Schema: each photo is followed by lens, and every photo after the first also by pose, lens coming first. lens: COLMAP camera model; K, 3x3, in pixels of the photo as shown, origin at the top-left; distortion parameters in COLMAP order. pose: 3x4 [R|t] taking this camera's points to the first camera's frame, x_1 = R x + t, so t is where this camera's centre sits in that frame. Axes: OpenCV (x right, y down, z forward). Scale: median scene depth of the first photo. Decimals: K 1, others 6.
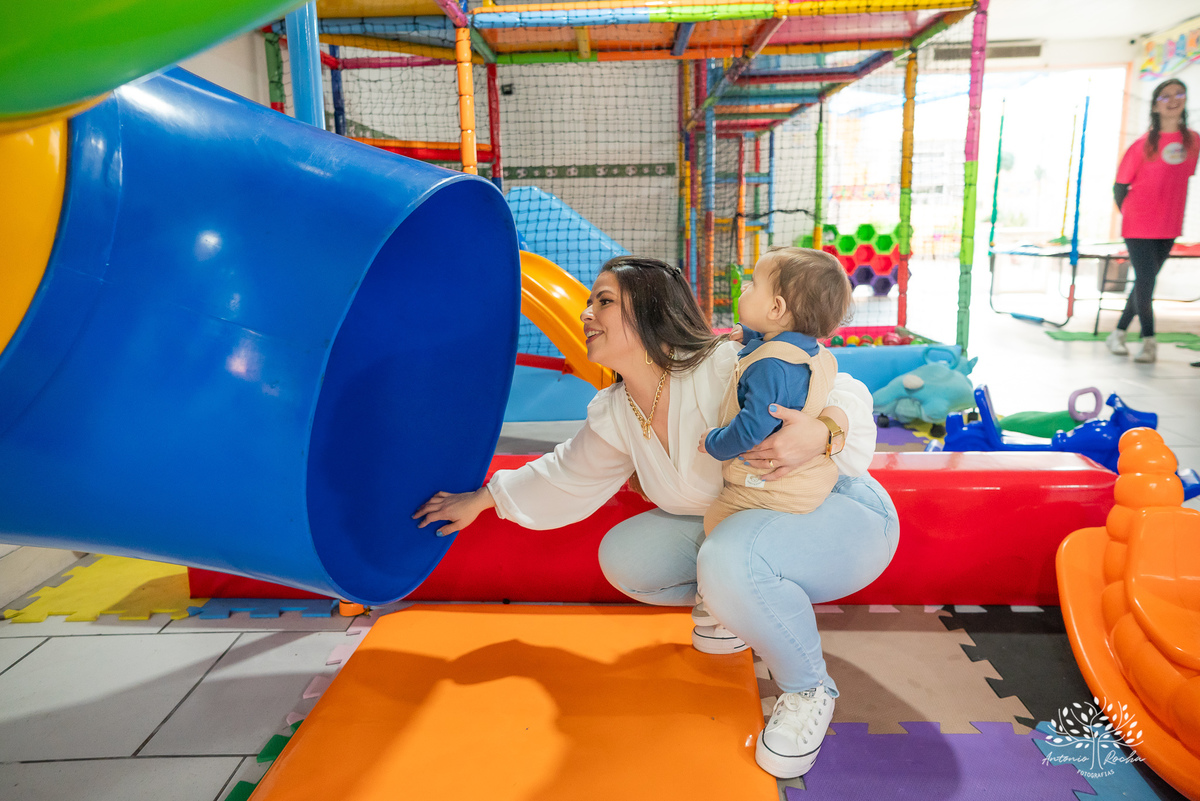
lens RADIAL K [[833.8, 0, 601.1], [0, 833.8, 385.9], [0, 0, 1]] dist [-0.038762, 0.082214]
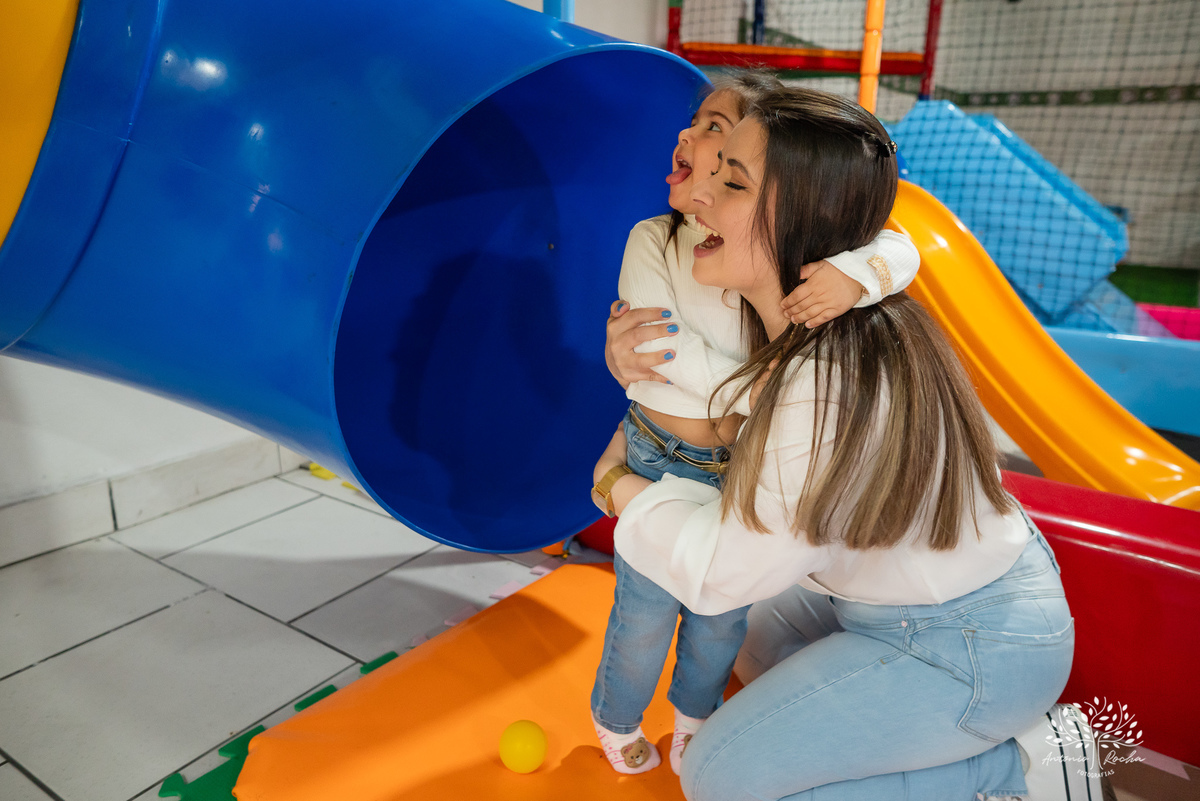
lens RADIAL K [[849.8, 0, 600.0], [0, 849.8, 400.5], [0, 0, 1]] dist [-0.041081, 0.086401]
pose [[0.843258, 0.182719, -0.505500, 0.103583], [-0.140019, 0.982652, 0.121617, -0.007864], [0.518952, -0.031775, 0.854212, 0.117775]]
